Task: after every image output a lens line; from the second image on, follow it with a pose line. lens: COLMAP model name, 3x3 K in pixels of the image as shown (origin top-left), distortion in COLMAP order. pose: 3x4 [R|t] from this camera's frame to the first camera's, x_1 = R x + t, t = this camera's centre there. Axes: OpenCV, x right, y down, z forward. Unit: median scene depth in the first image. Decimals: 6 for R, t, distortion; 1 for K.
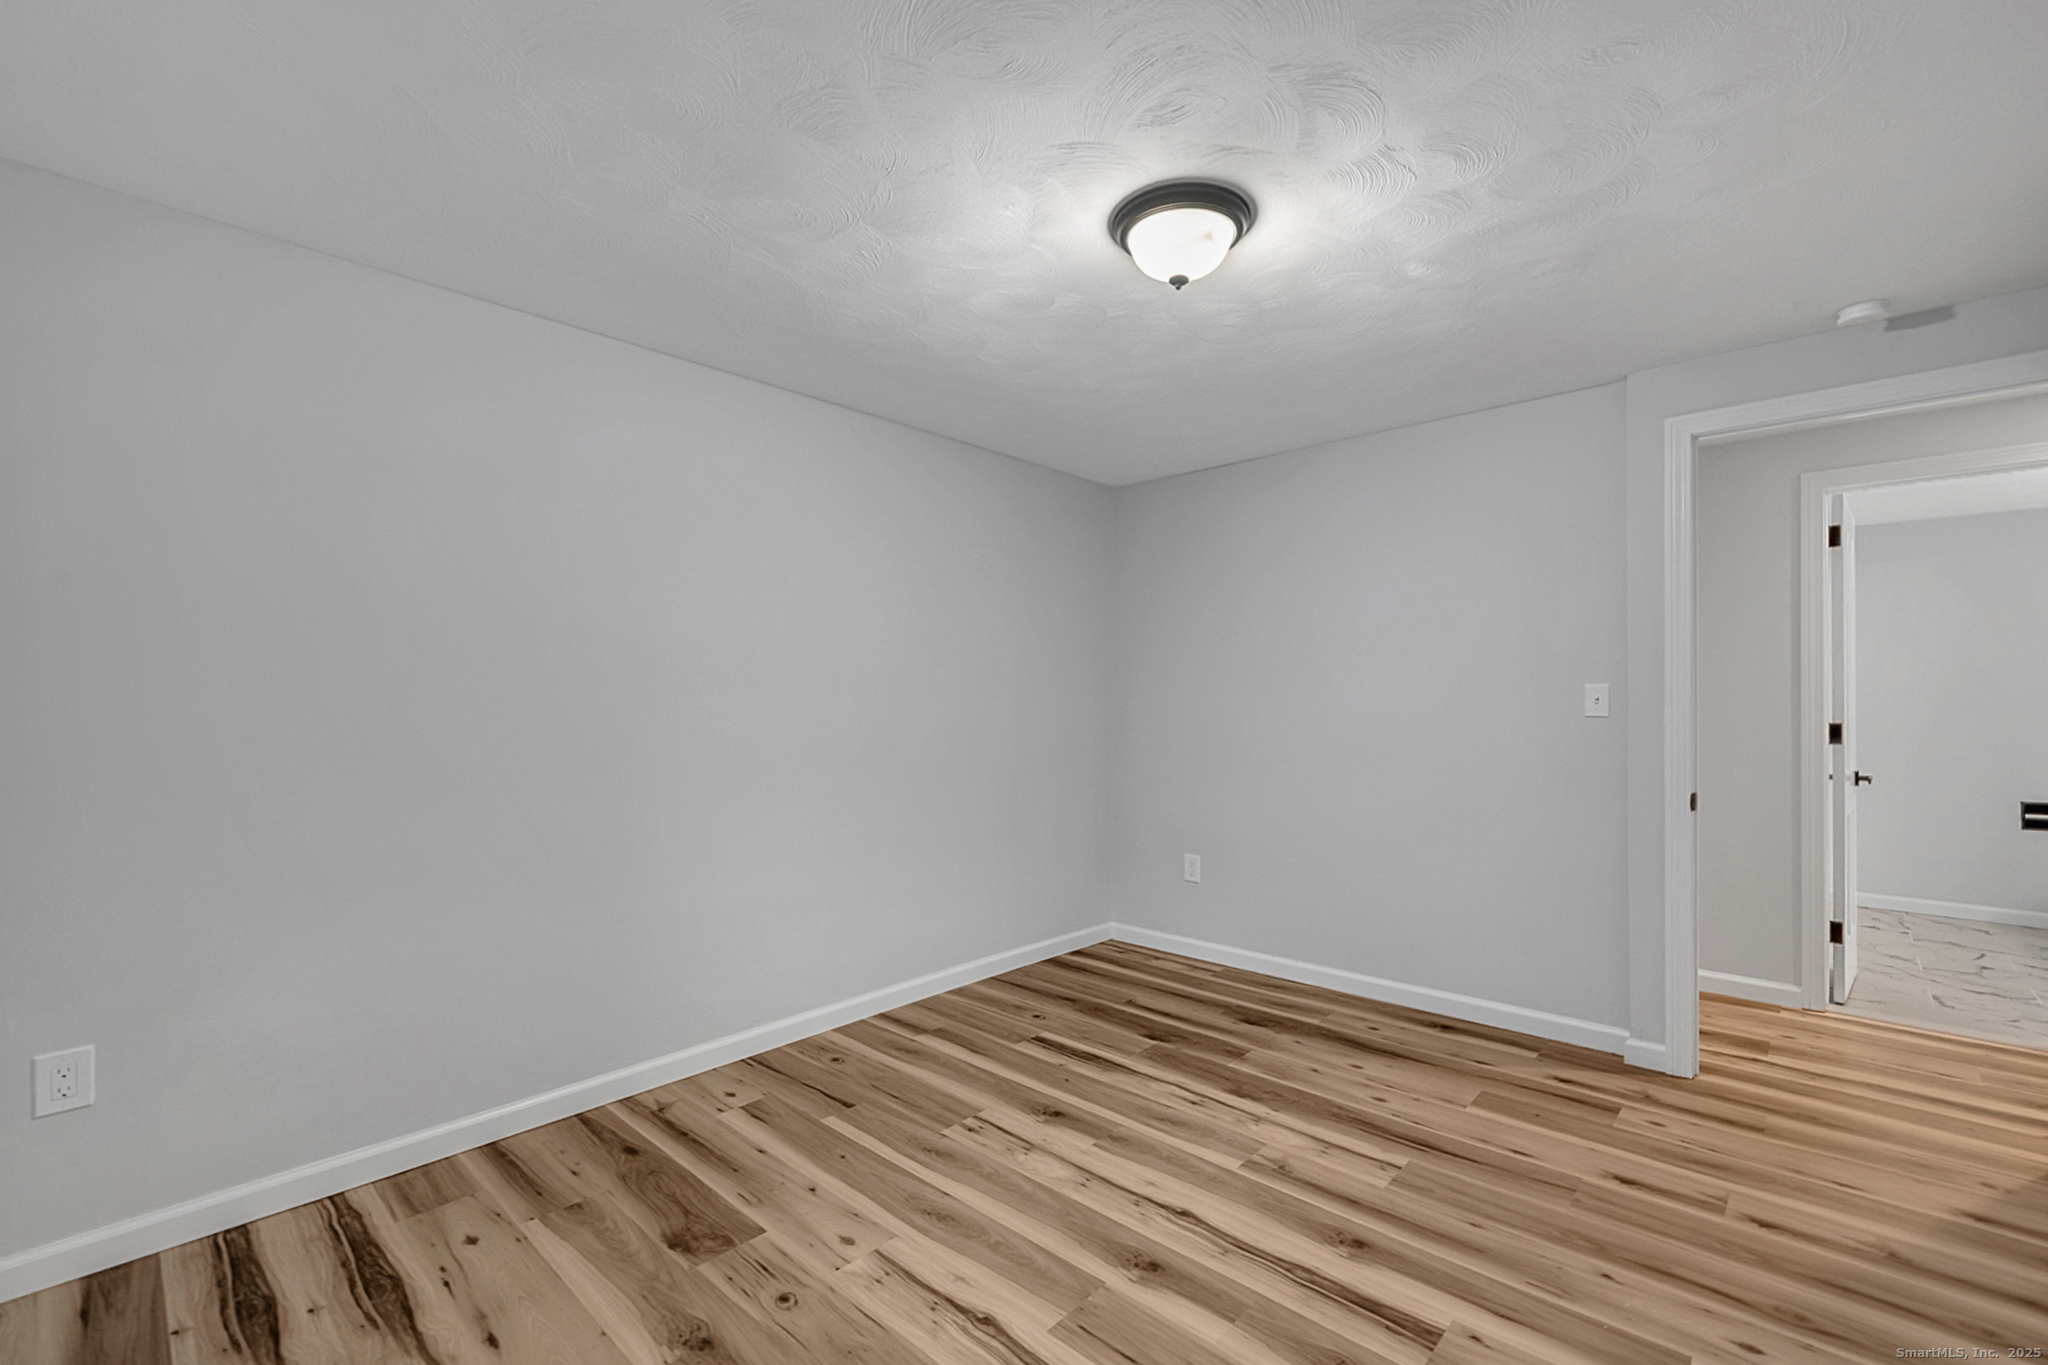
lens RADIAL K [[831.6, 0, 1020.7], [0, 831.6, 686.1], [0, 0, 1]] dist [0.003290, 0.000422]
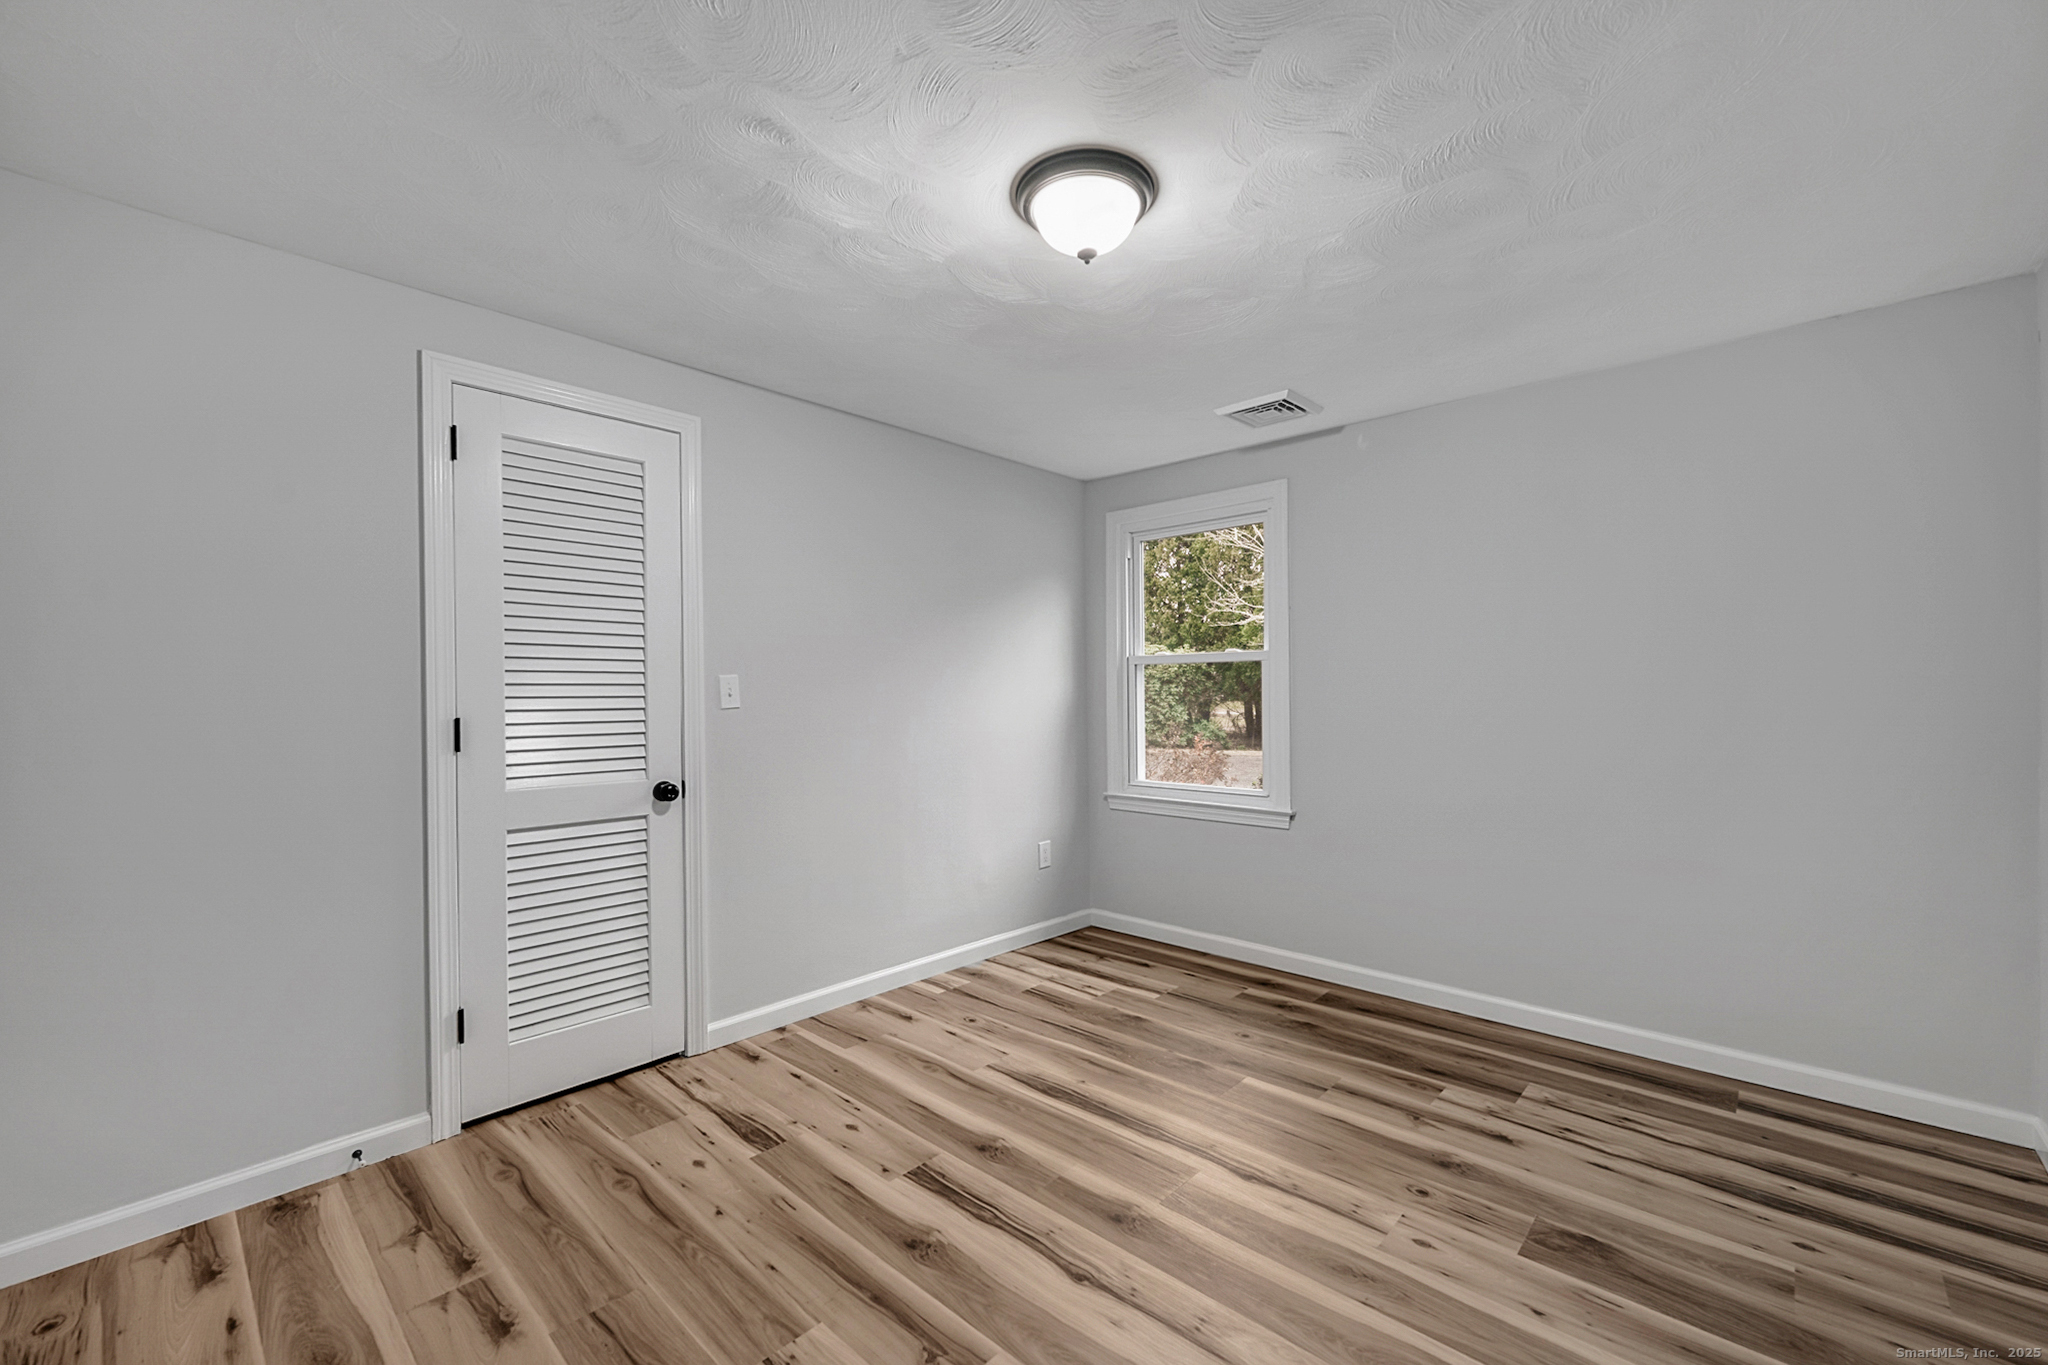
lens RADIAL K [[831.6, 0, 1025.2], [0, 831.6, 692.9], [0, 0, 1]] dist [0.003290, 0.000422]
pose [[-0.999865, 0.003019, -0.016150, 0.282795], [0.003287, 0.999857, -0.016617, 0.021509], [0.016098, -0.016668, -0.999731, 2.002856]]
